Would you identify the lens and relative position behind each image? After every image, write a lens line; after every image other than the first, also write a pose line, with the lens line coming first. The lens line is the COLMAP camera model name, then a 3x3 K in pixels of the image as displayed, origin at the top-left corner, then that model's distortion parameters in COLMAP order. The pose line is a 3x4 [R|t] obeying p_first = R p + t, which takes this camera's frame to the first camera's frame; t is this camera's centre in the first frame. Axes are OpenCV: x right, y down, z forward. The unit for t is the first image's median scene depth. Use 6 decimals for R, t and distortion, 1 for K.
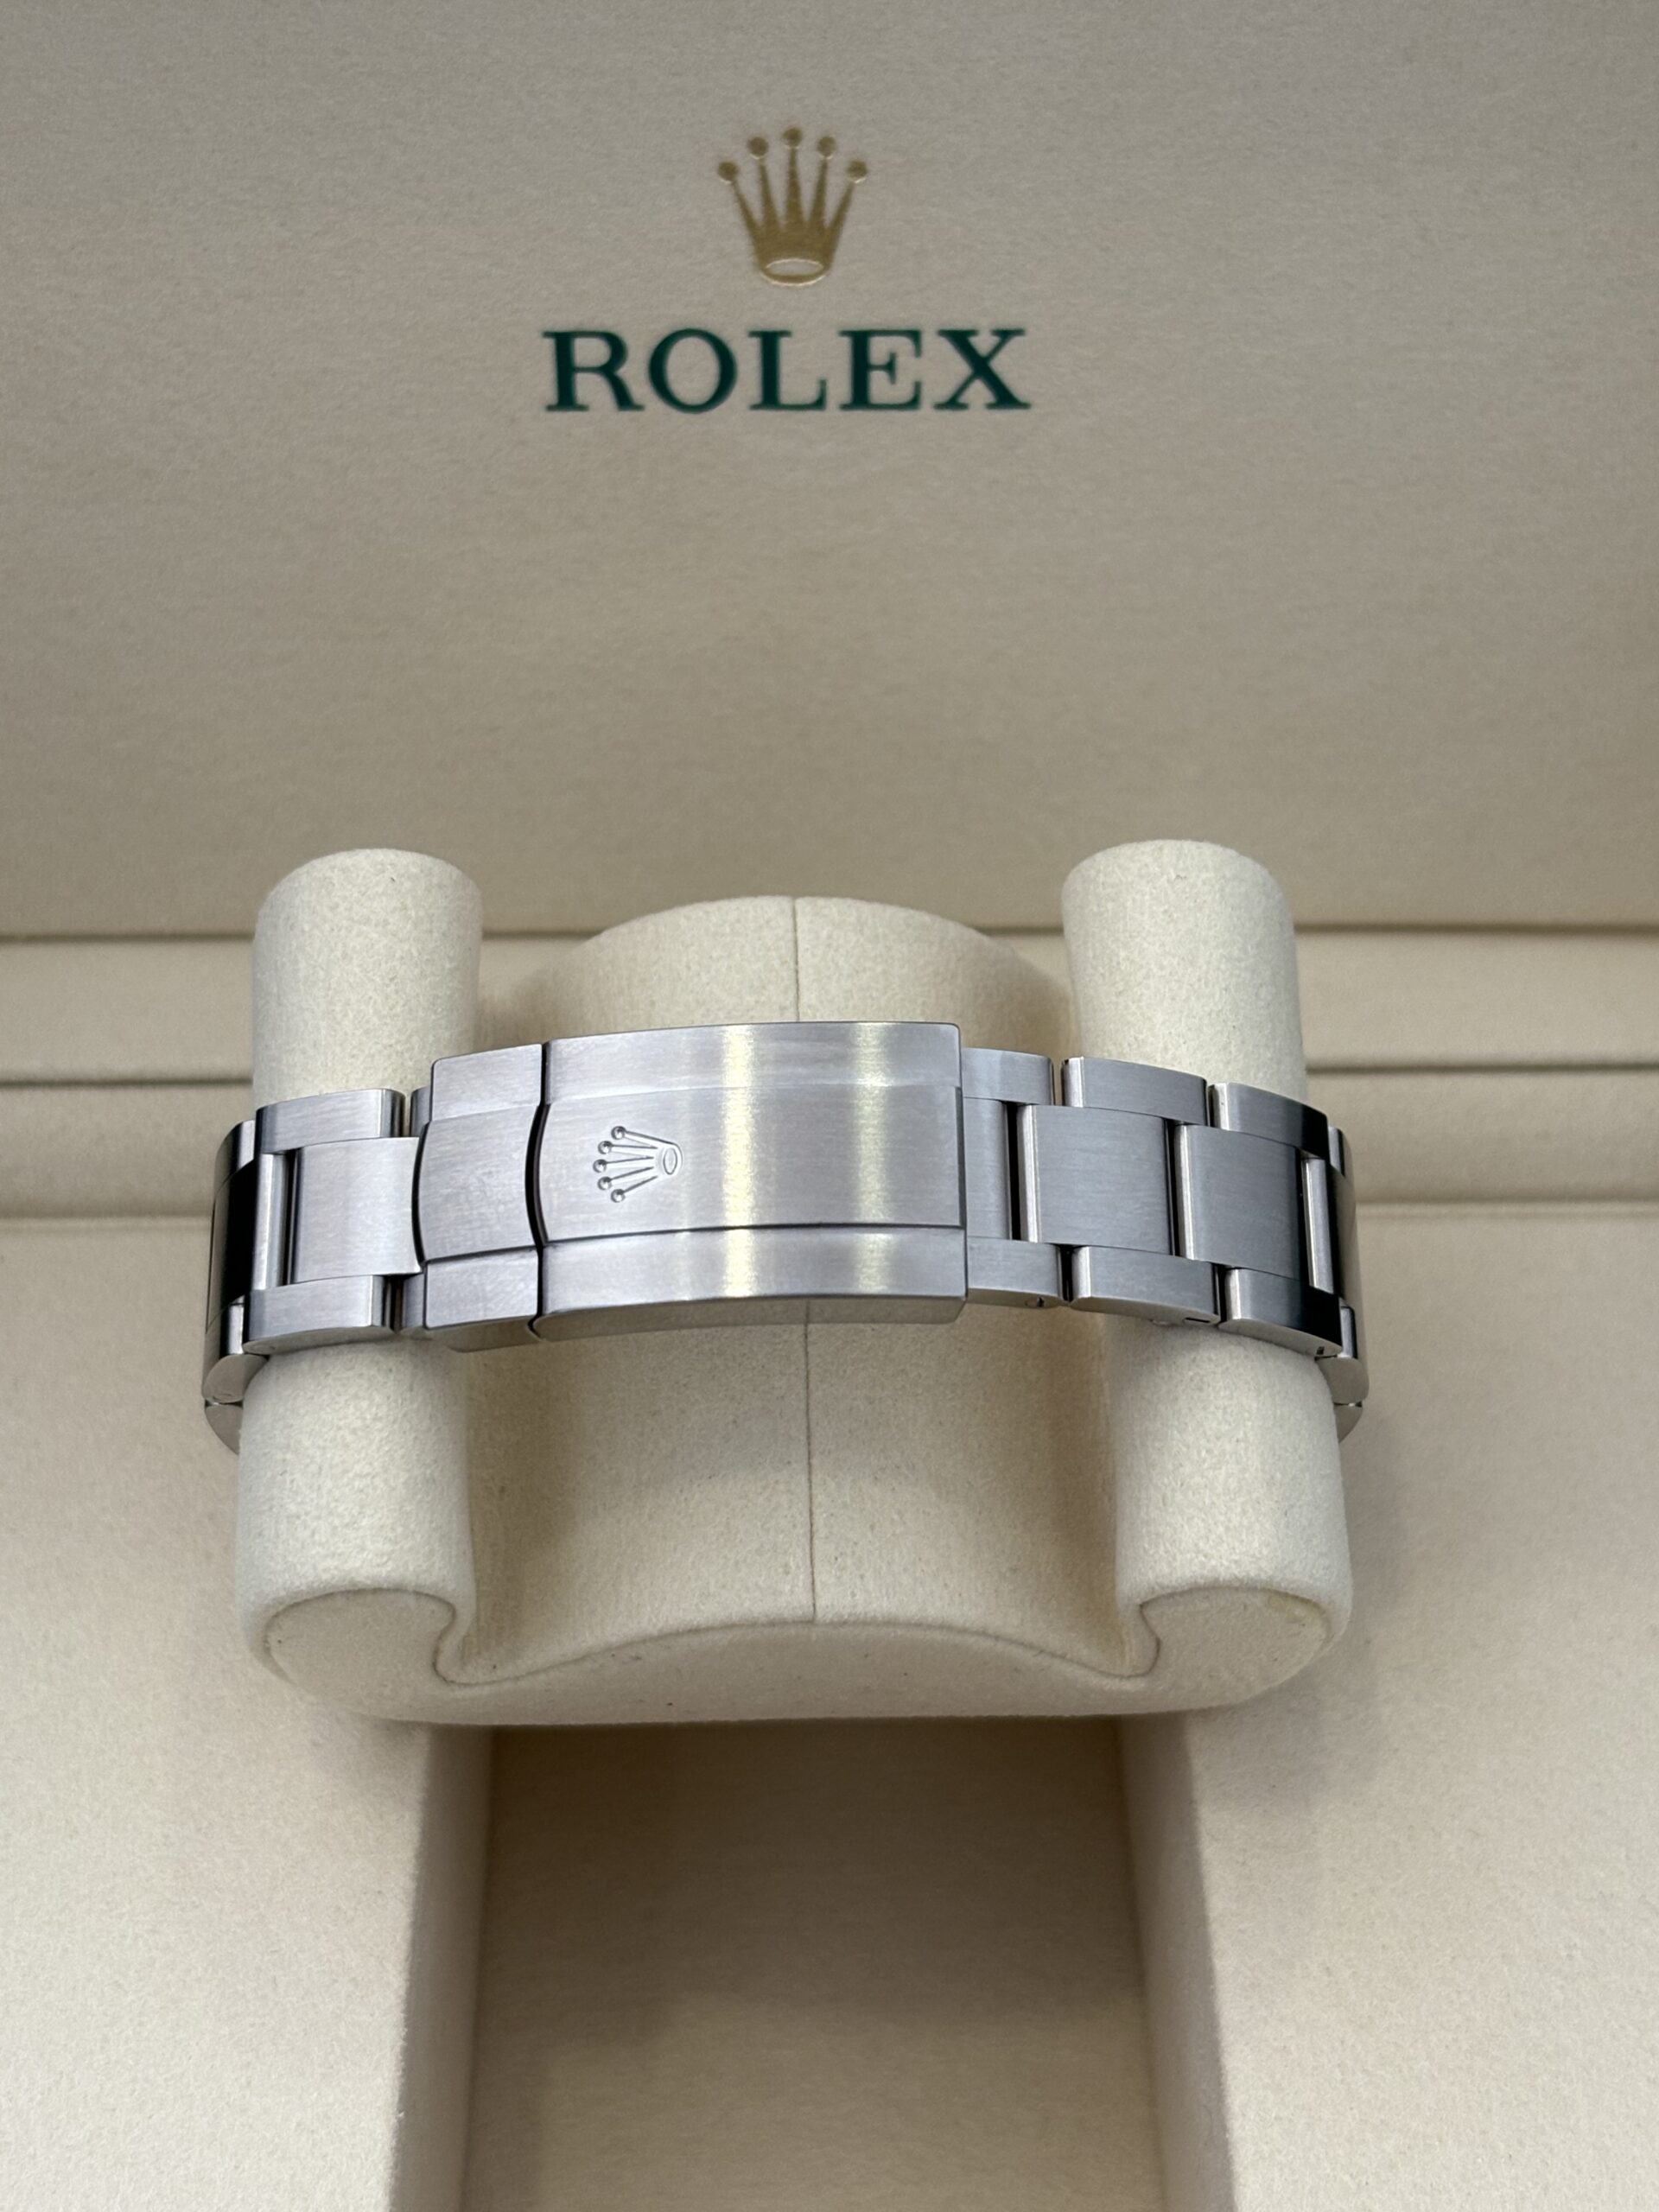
lens RADIAL K [[3771.1, 0, 829.5], [0, 3771.1, 1106.0], [0, 0, 1]] dist [0.326235, -1.559805]
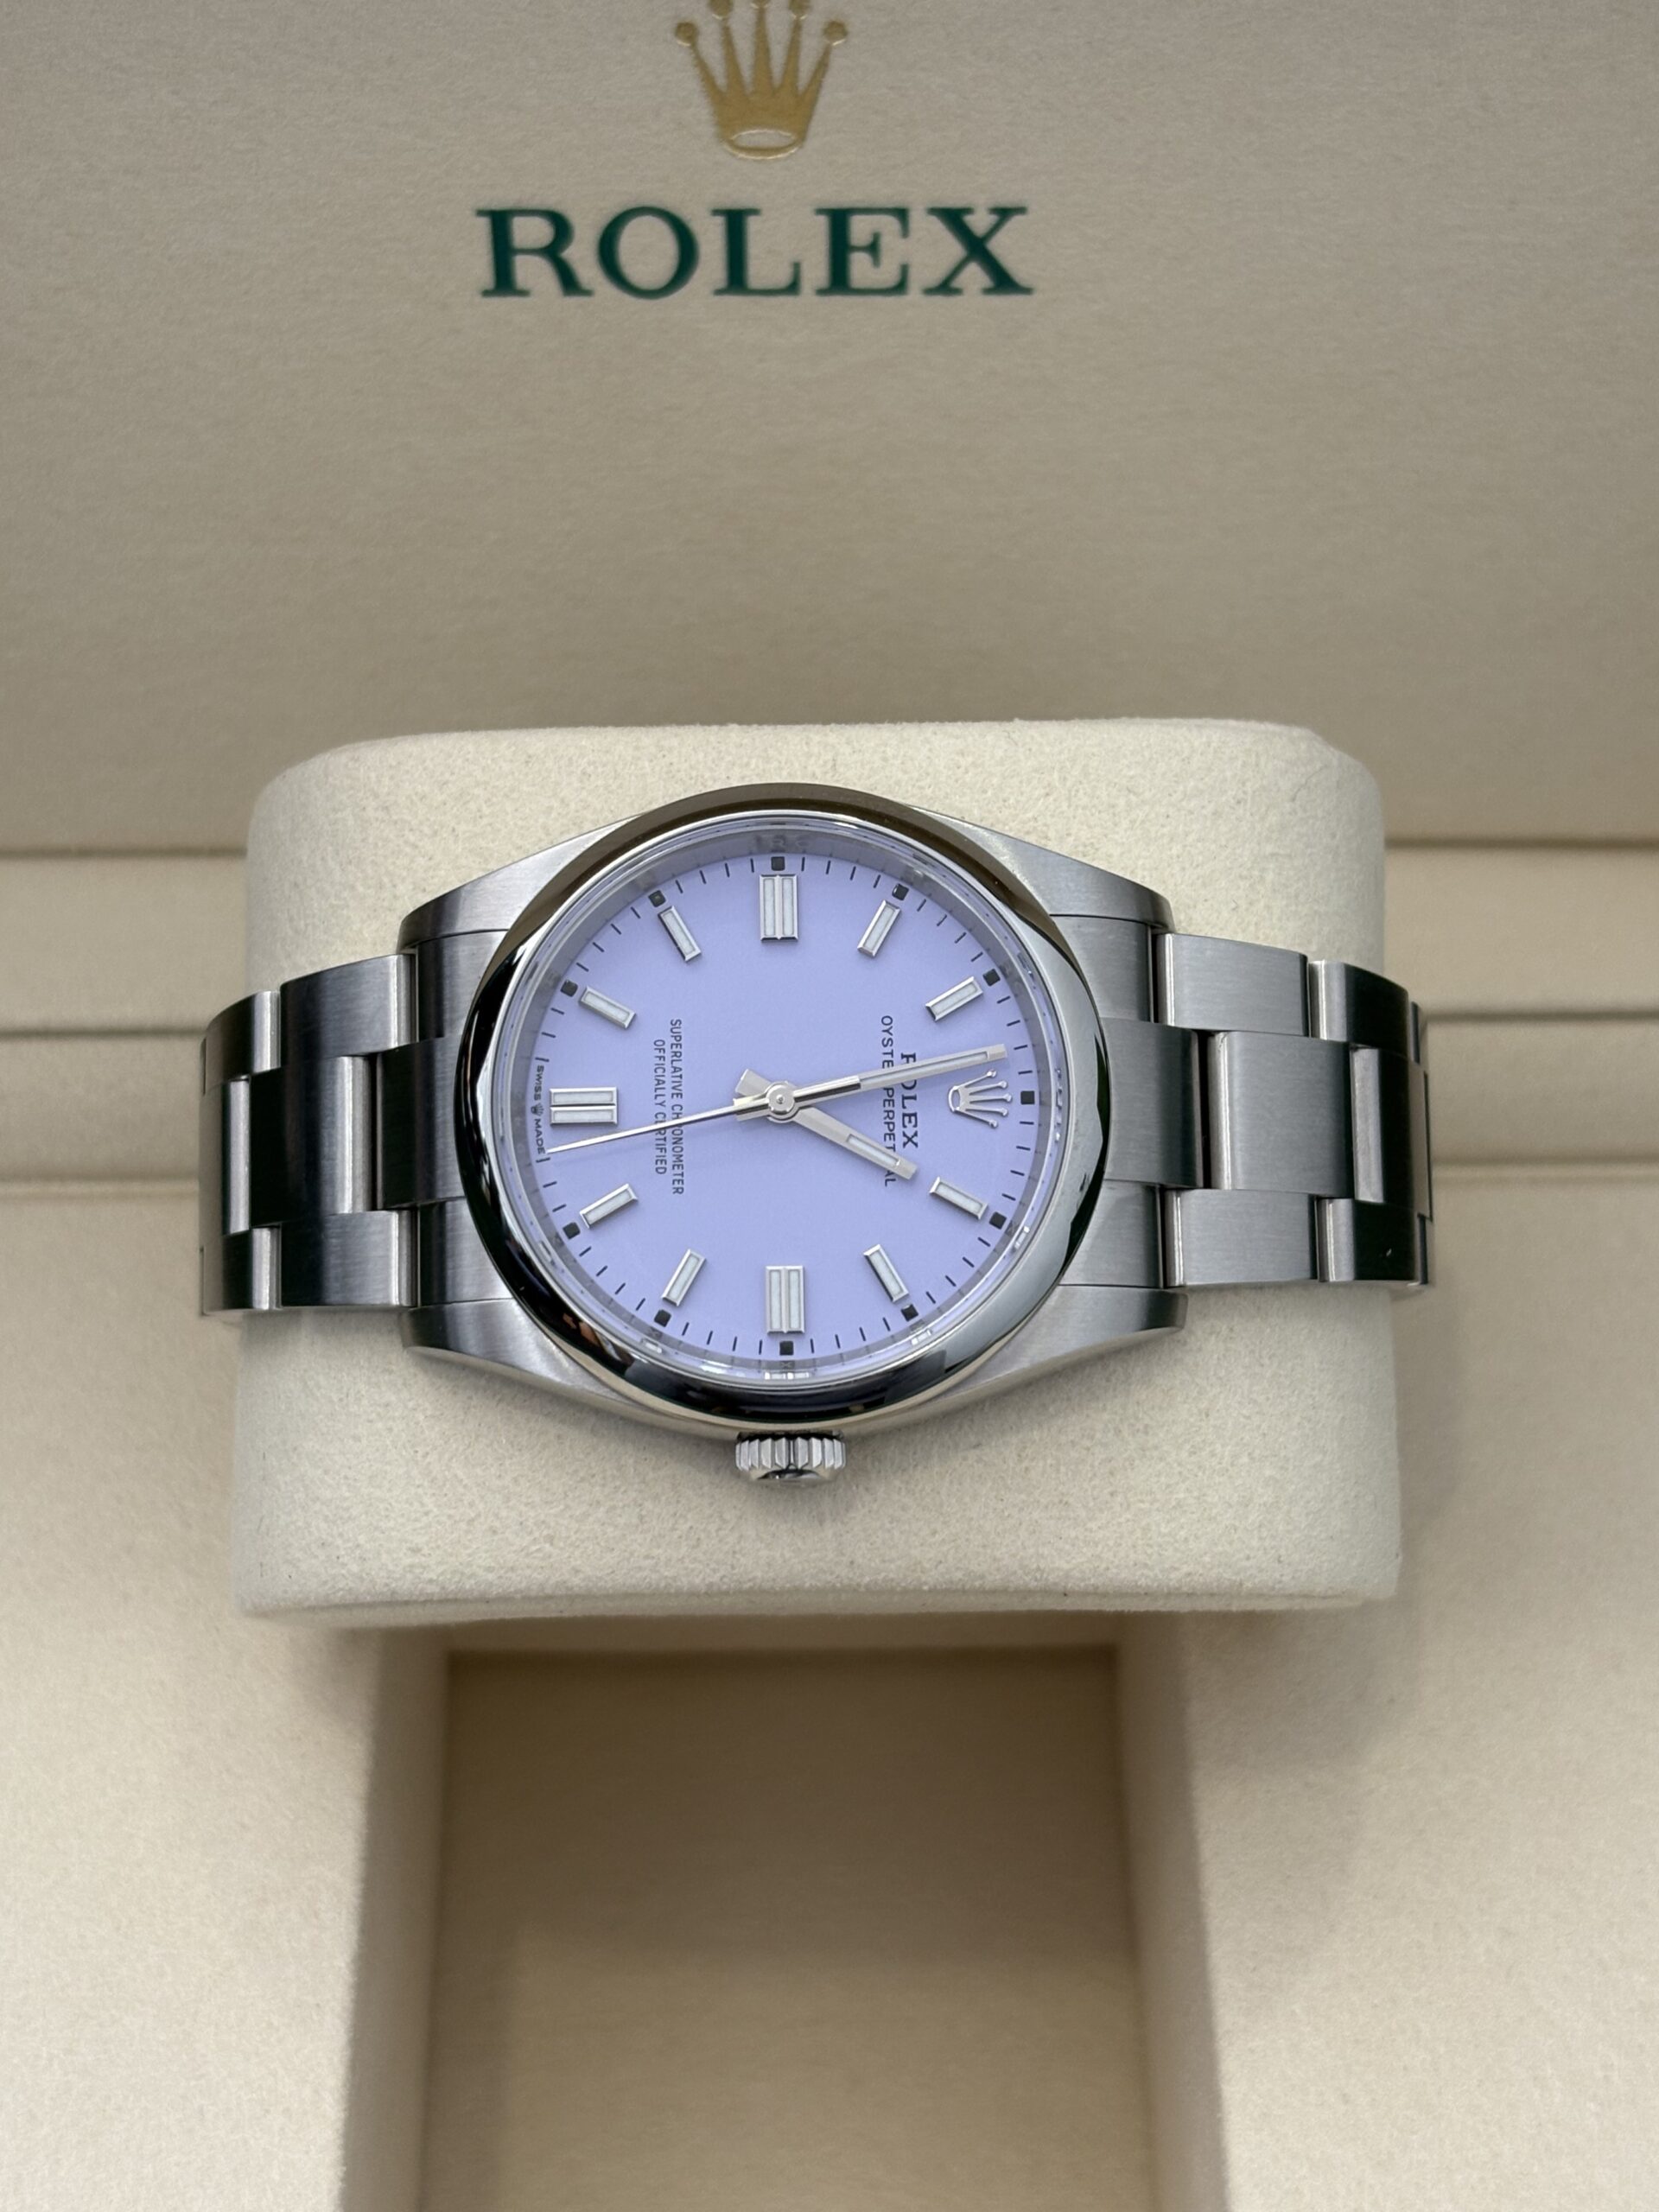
lens RADIAL K [[3771.1, 0, 829.5], [0, 3771.1, 1106.0], [0, 0, 1]] dist [0.326235, -1.559805]
pose [[0.999995, -0.000649, 0.003069, 0.003057], [0.000229, 0.990832, 0.135102, -0.118654], [-0.003128, -0.135100, 0.990827, 0.103653]]
